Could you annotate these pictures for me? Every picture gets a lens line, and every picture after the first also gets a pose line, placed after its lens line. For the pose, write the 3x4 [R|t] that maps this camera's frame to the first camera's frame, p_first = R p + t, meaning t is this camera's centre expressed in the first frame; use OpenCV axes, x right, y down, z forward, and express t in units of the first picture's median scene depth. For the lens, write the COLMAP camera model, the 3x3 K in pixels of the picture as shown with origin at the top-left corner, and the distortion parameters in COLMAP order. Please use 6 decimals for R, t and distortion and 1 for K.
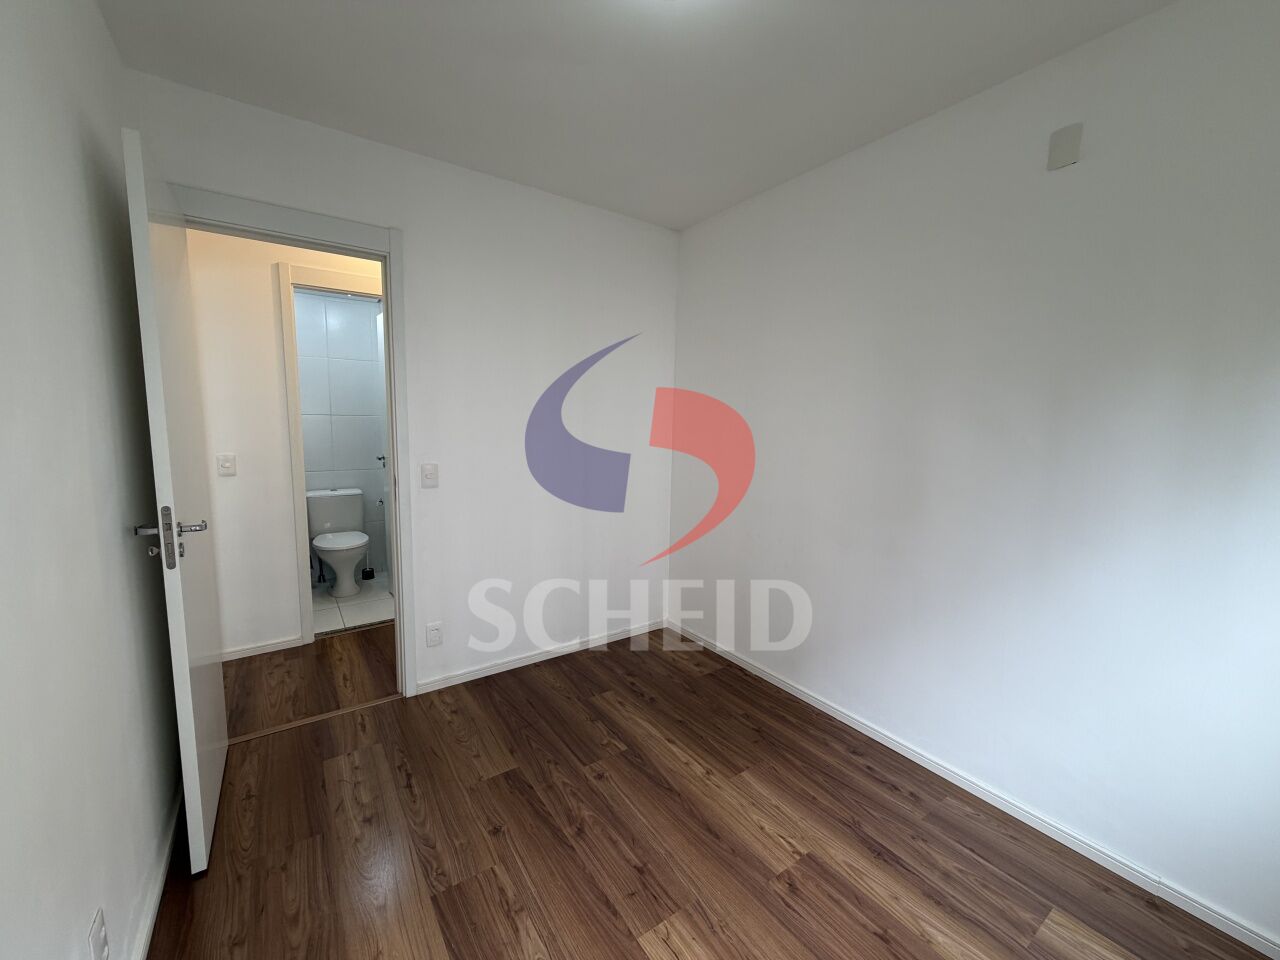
lens RADIAL K [[507.5, 0, 642.9], [0, 507.5, 478.4], [0, 0, 1]] dist [0.003107, 0.000530]
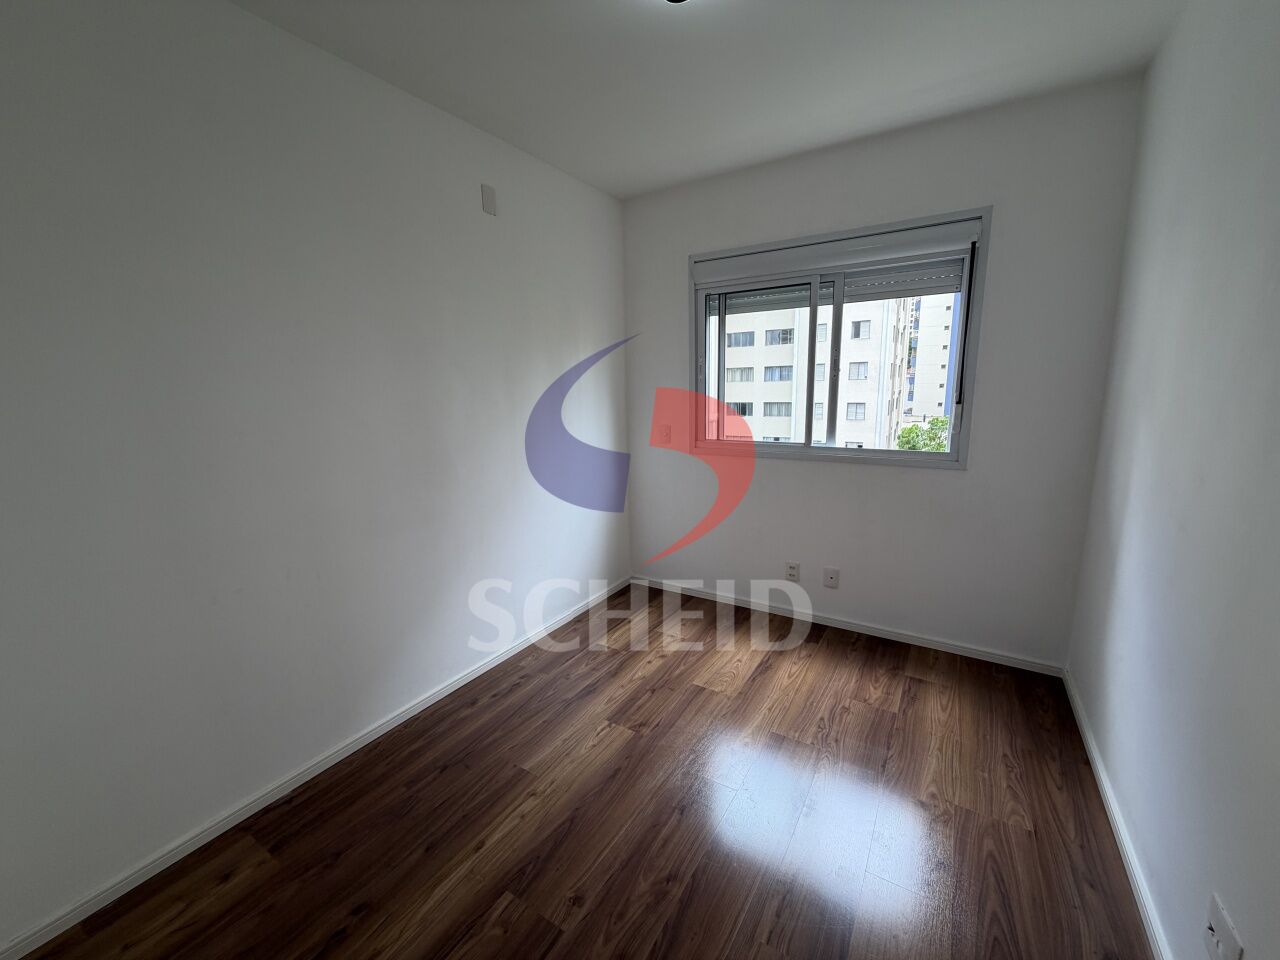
lens RADIAL K [[507.5, 0, 649.8], [0, 507.5, 476.9], [0, 0, 1]] dist [0.003107, 0.000530]
pose [[-0.390495, -0.173069, 0.904191, -0.648364], [0.119420, 0.964349, 0.236158, -0.129006], [-0.912827, 0.200197, -0.355905, 1.026146]]
